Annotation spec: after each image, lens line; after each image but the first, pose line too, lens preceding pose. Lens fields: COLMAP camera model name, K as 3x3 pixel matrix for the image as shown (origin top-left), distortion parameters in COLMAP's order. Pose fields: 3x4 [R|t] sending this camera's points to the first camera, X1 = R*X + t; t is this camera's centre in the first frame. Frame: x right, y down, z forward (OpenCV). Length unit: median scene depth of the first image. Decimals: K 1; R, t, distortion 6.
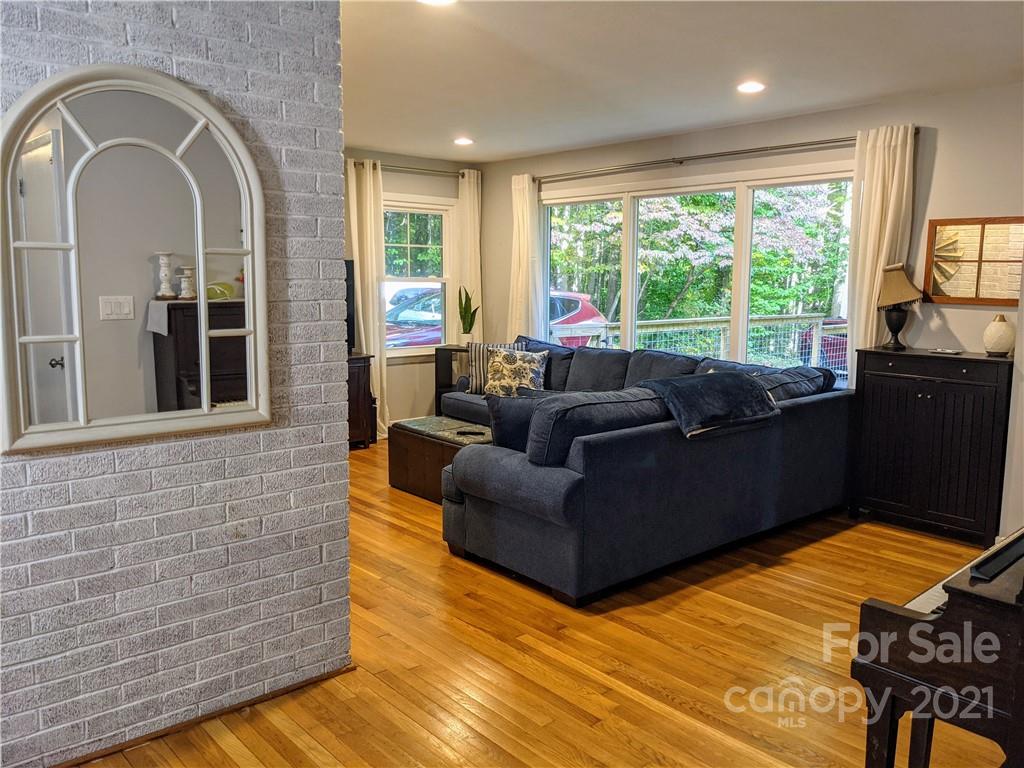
lens RADIAL K [[821.9, 0, 538.0], [0, 821.9, 378.6], [0, 0, 1]] dist [0.070892, -0.102721]
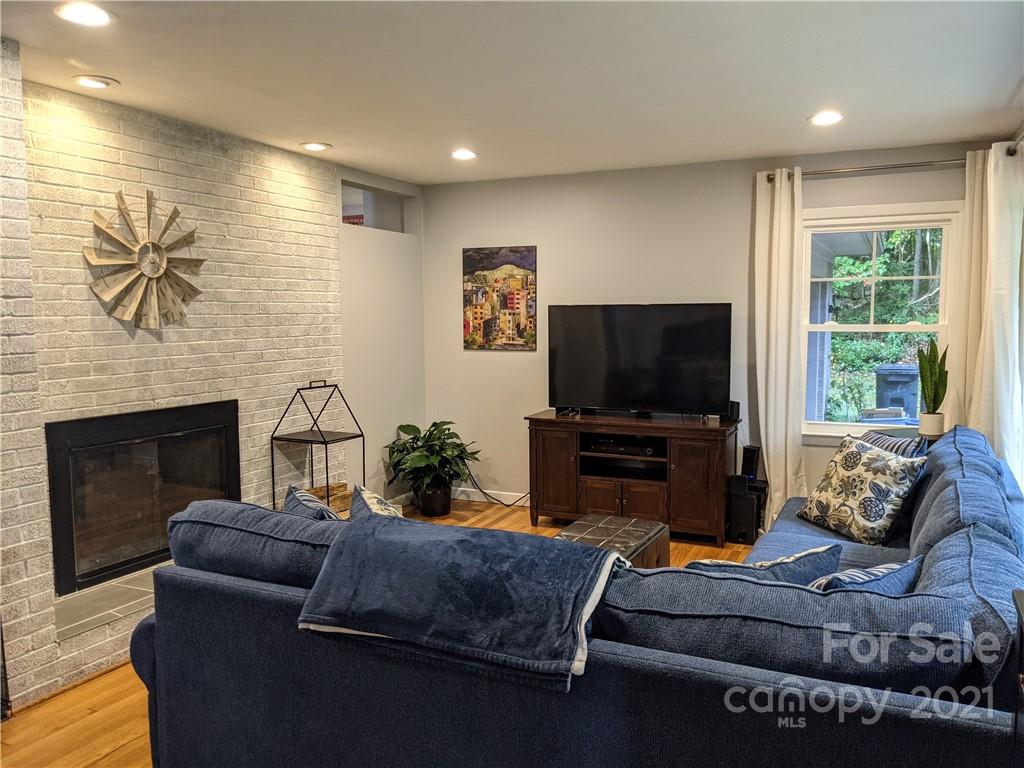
lens RADIAL K [[816.8, 0, 515.6], [0, 816.8, 387.3], [0, 0, 1]] dist [0.069550, -0.102326]
pose [[0.367589, 0.071653, -0.927224, 0.516615], [-0.103620, 0.993975, 0.035732, -0.087593], [0.924198, 0.082944, 0.372798, 0.644876]]
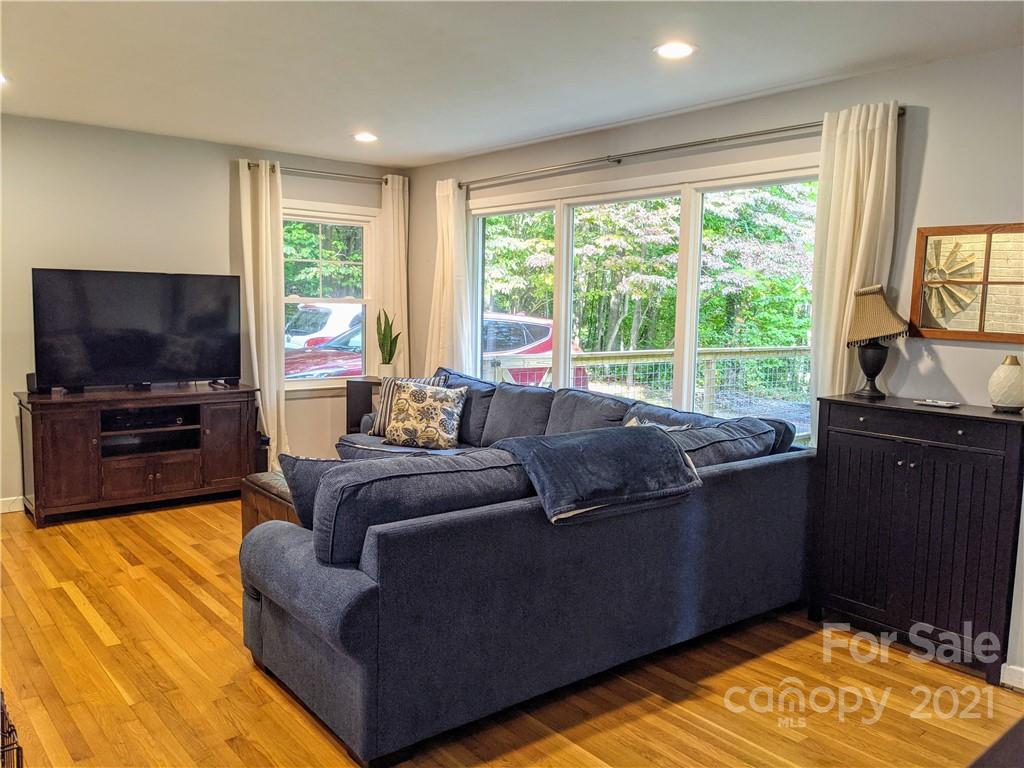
lens RADIAL K [[816.8, 0, 515.6], [0, 816.8, 387.3], [0, 0, 1]] dist [0.069550, -0.102326]
pose [[0.998344, 0.017893, -0.054678, 0.131526], [-0.019012, 0.999619, -0.020025, -0.021510], [0.054299, 0.021031, 0.998303, 0.206030]]
